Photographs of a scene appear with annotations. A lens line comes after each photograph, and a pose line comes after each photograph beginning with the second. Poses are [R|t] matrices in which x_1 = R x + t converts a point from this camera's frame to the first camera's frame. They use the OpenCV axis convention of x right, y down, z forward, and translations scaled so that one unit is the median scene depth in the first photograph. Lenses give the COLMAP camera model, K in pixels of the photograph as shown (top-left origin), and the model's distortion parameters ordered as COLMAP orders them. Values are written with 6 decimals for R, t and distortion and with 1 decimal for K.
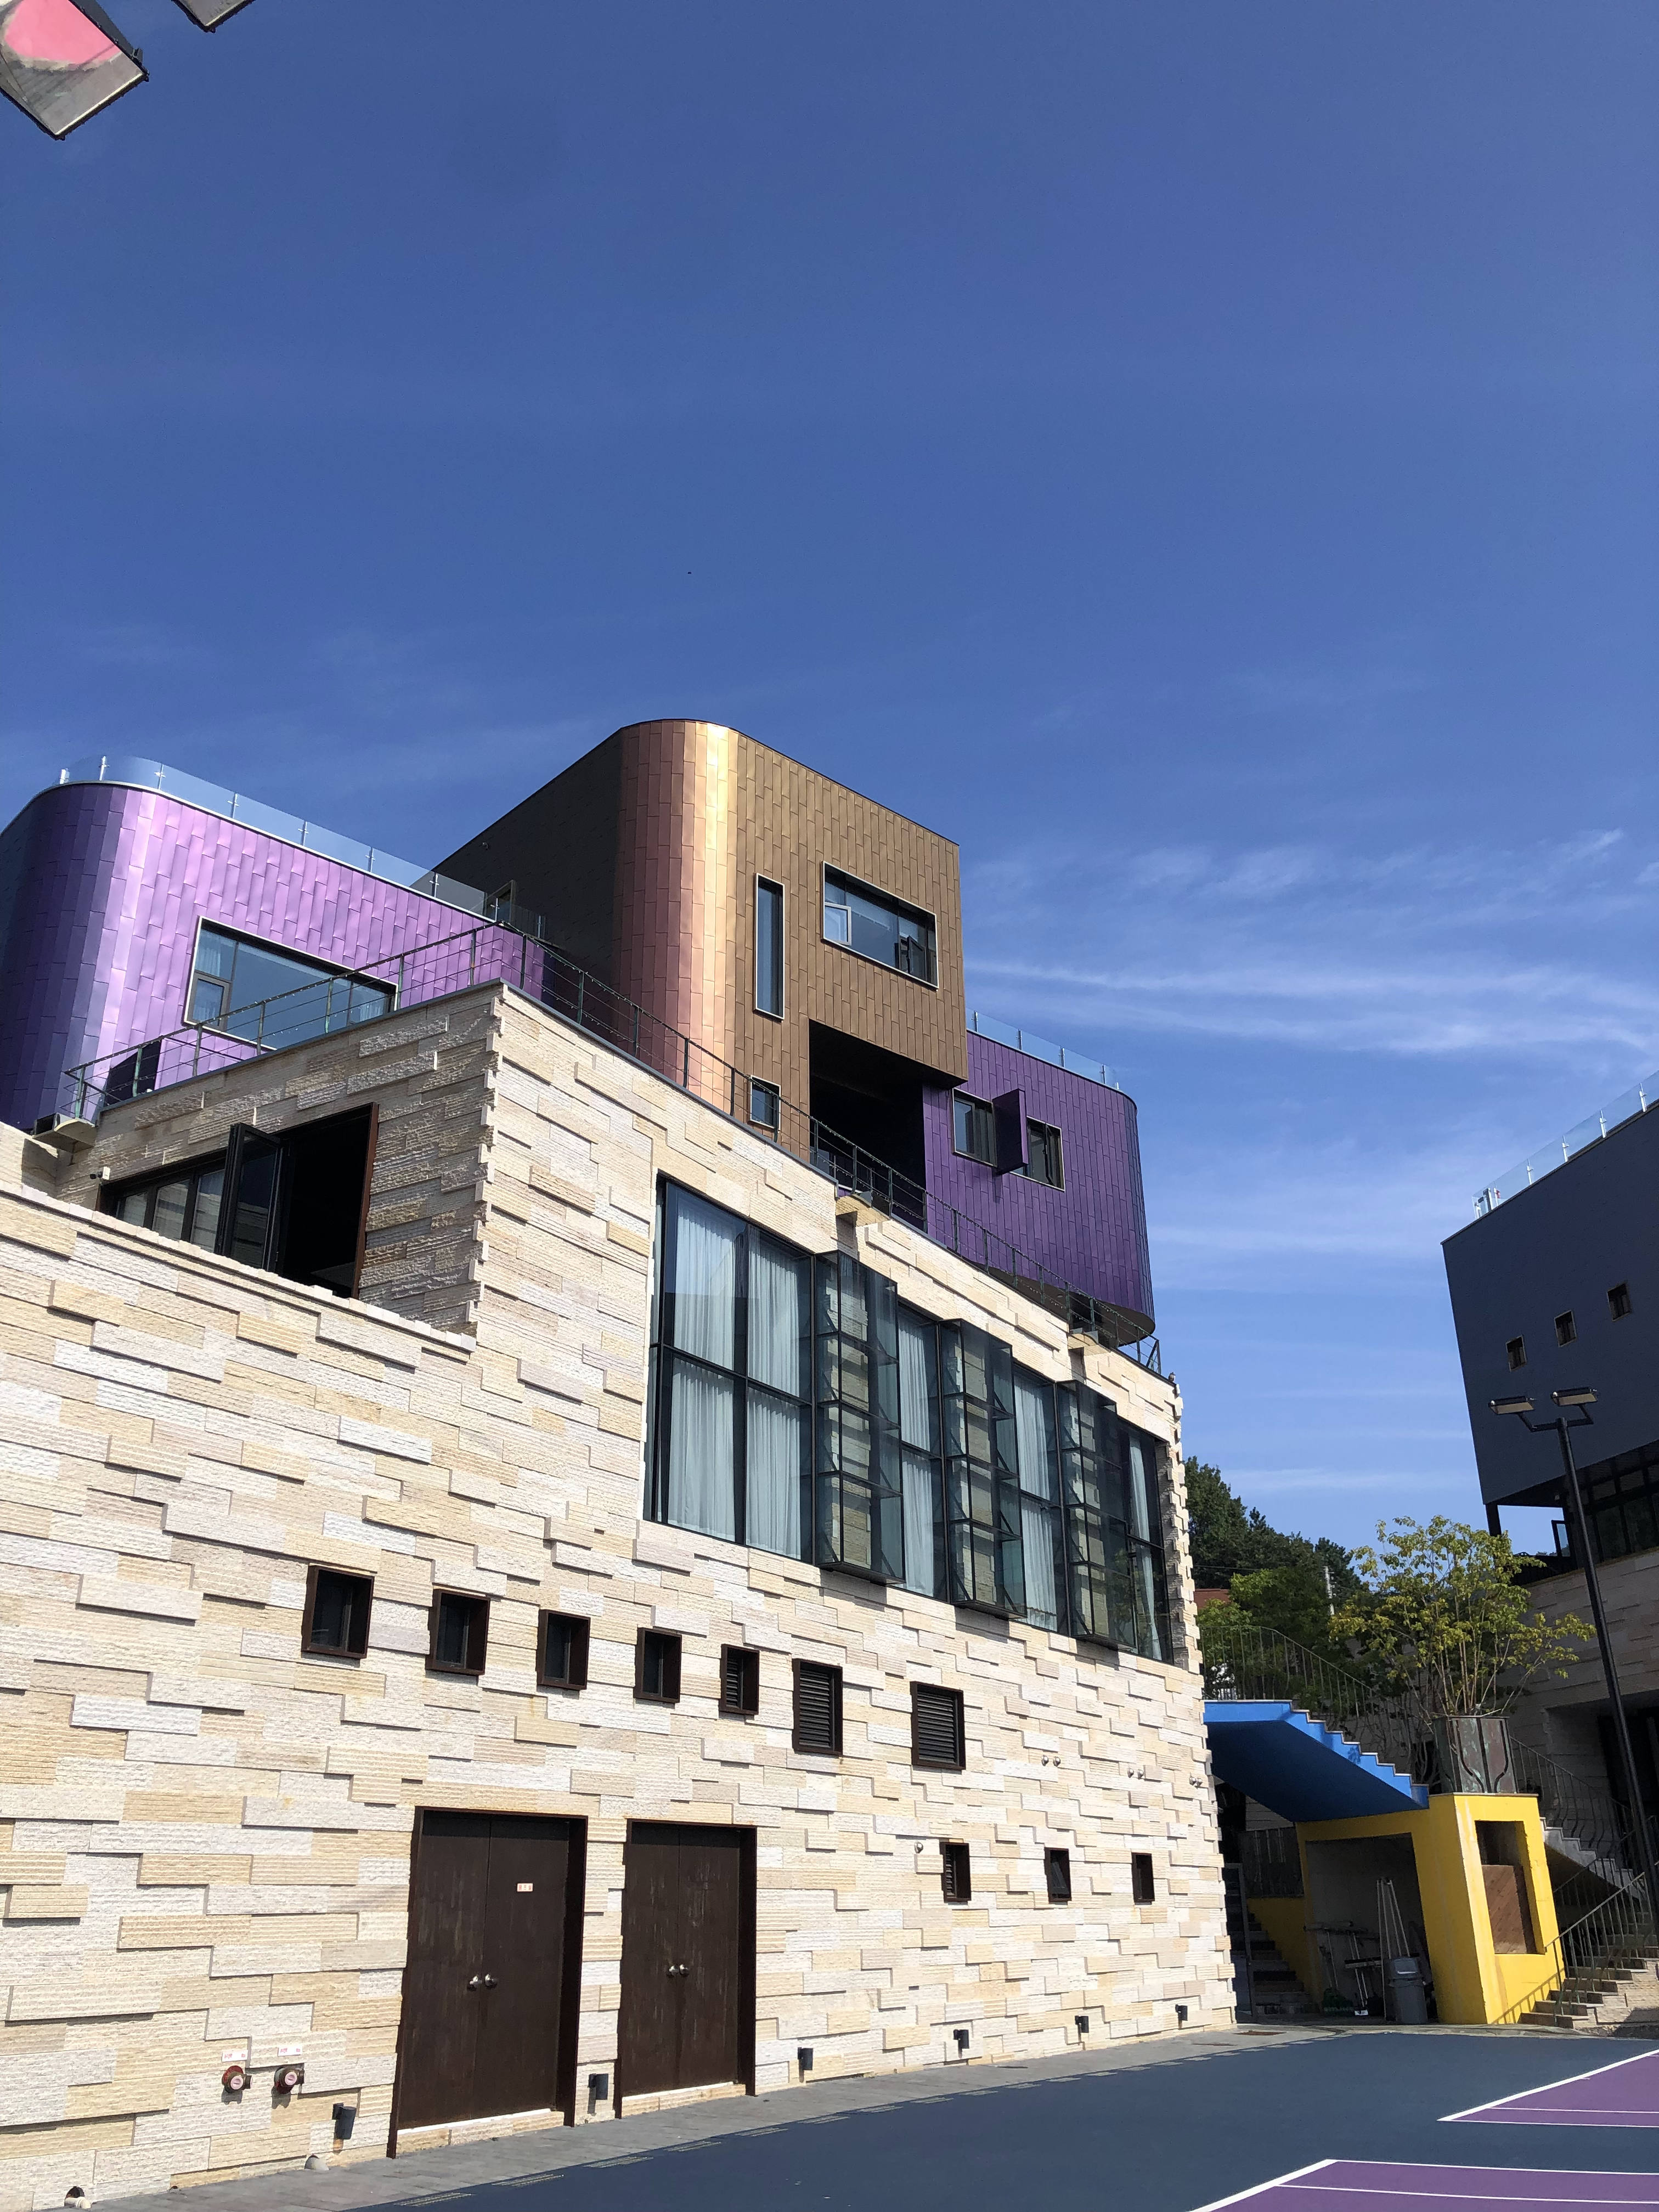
lens RADIAL K [[1818.9, 0, 900.2], [0, 1818.9, 1103.3], [0, 0, 1]] dist [0.035351, -0.012391]
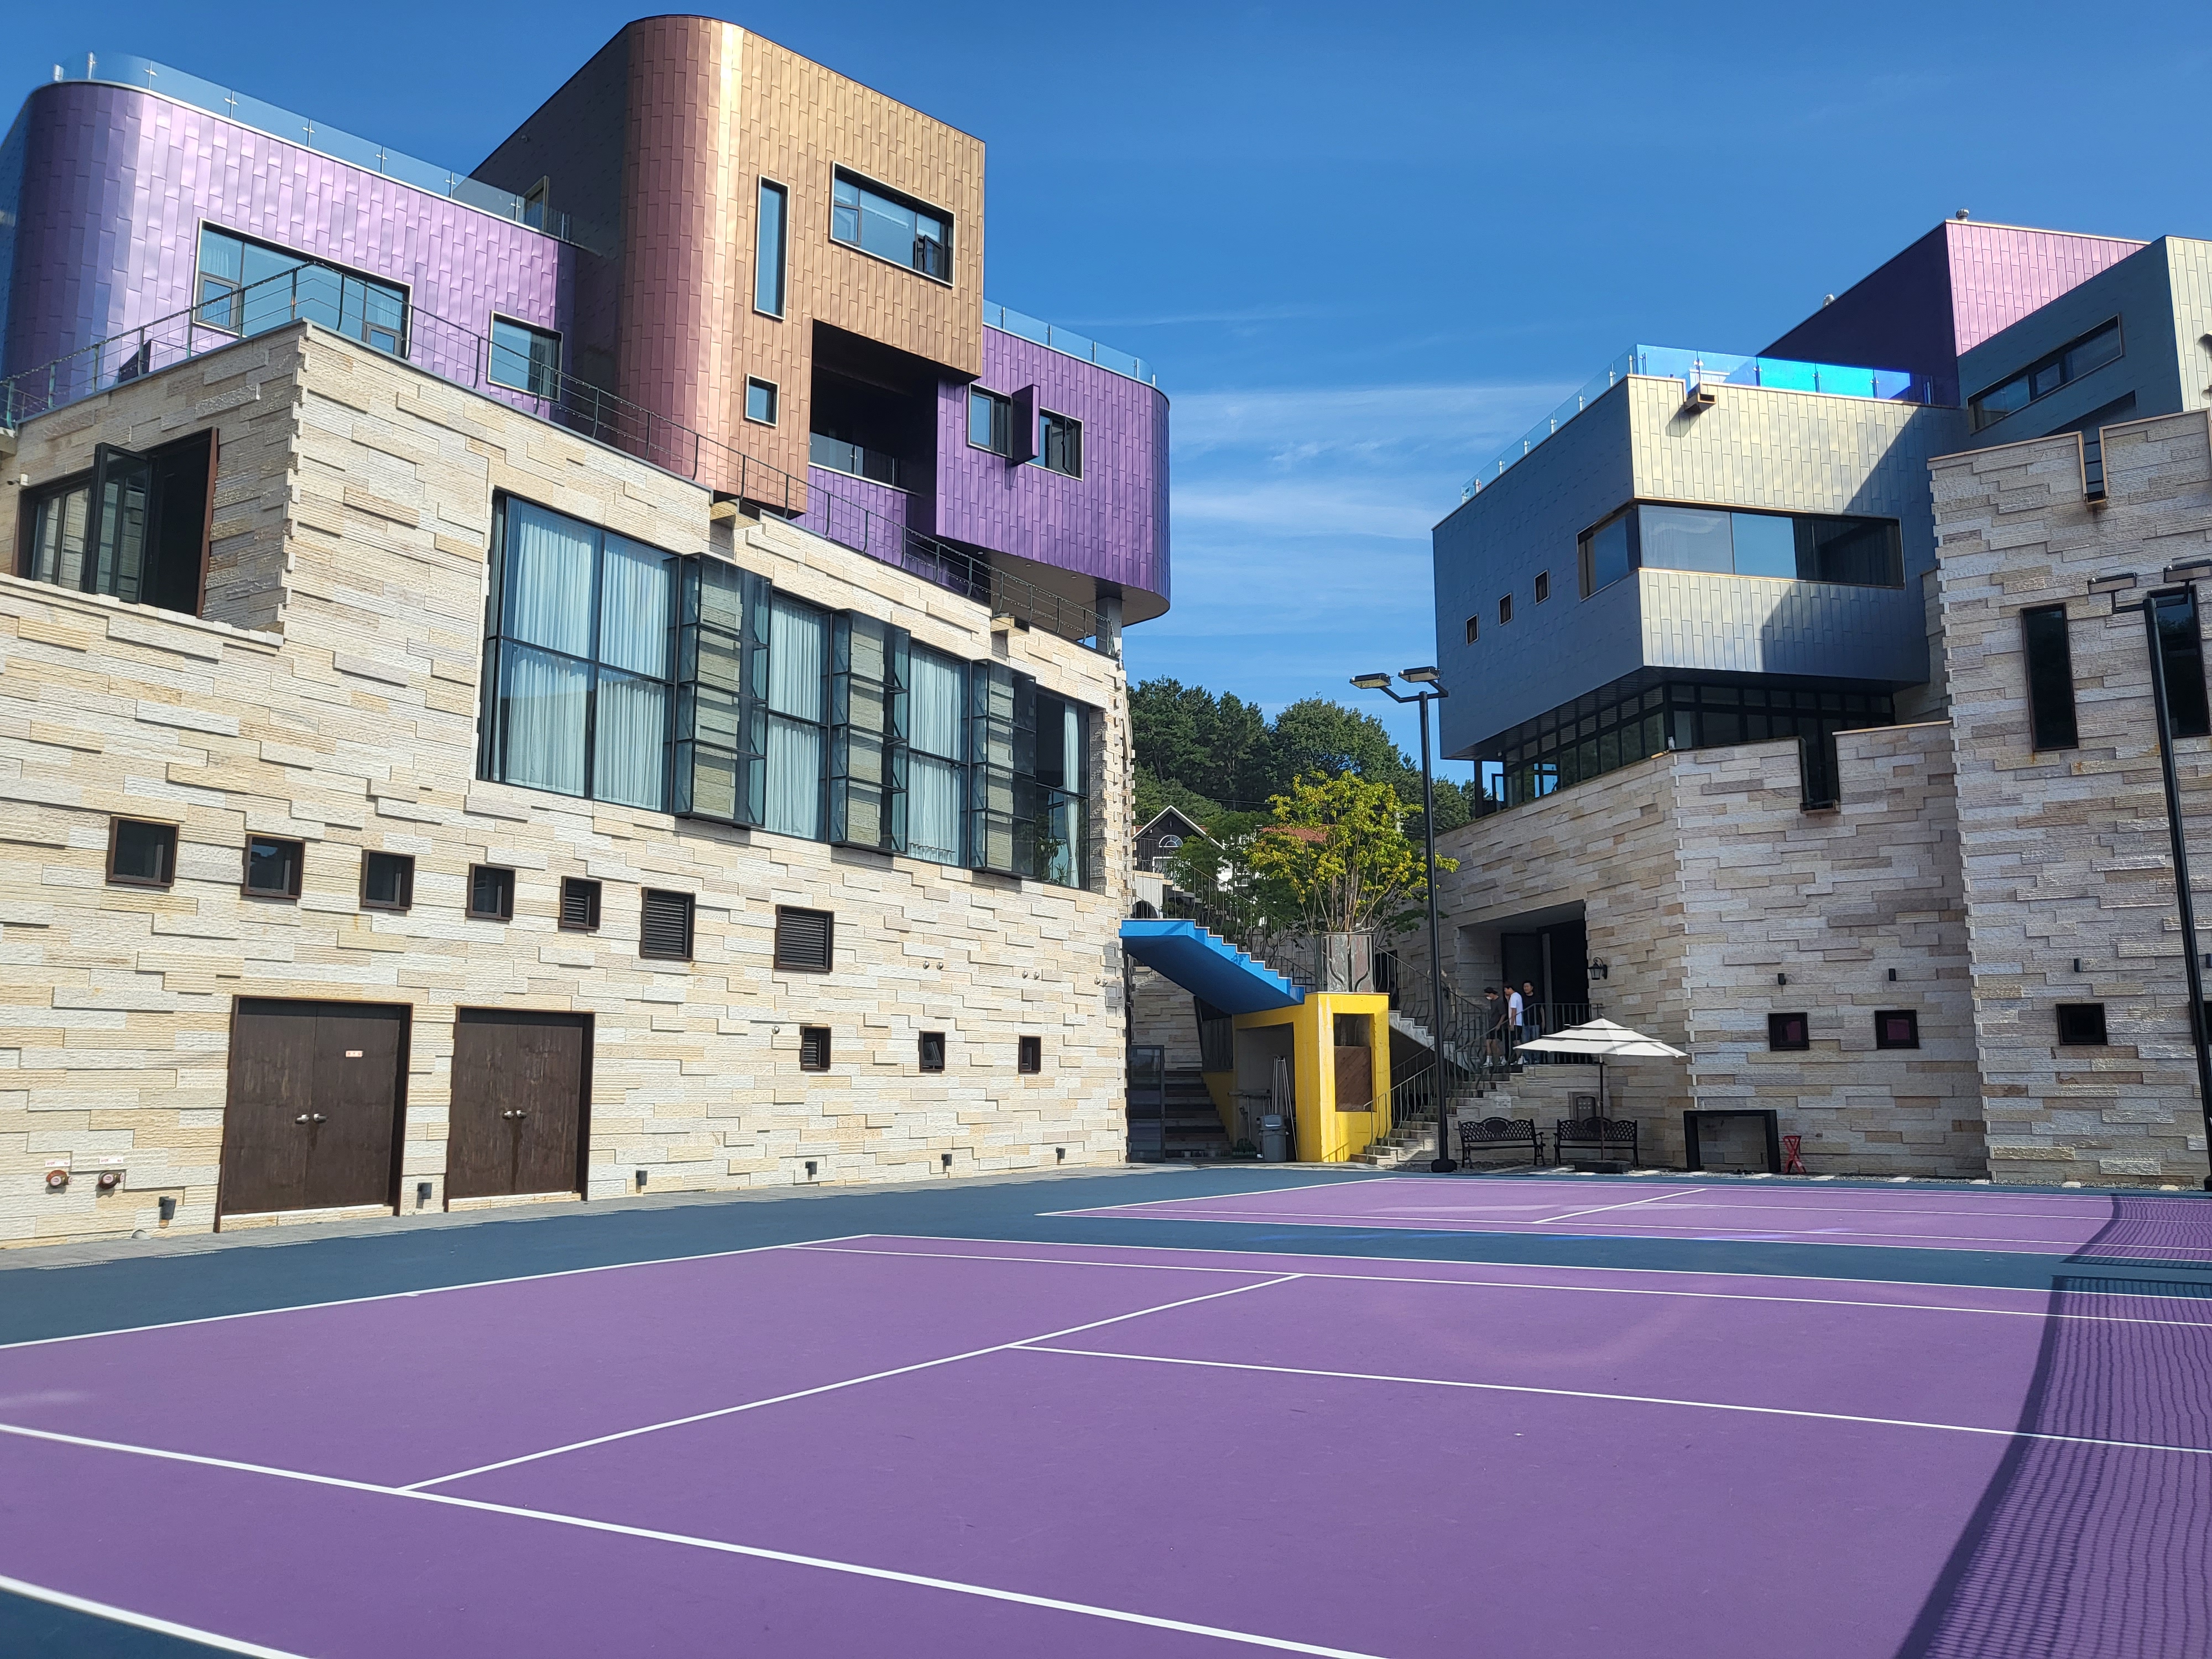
lens RADIAL K [[1704.2, 0, 1142.6], [0, 1704.2, 806.1], [0, 0, 1]] dist [0.008656, 0.020301]
pose [[0.999938, 0.009071, 0.006433, 0.246079], [-0.010392, 0.968137, 0.250207, -0.037913], [-0.003959, -0.250258, 0.968171, -0.097197]]
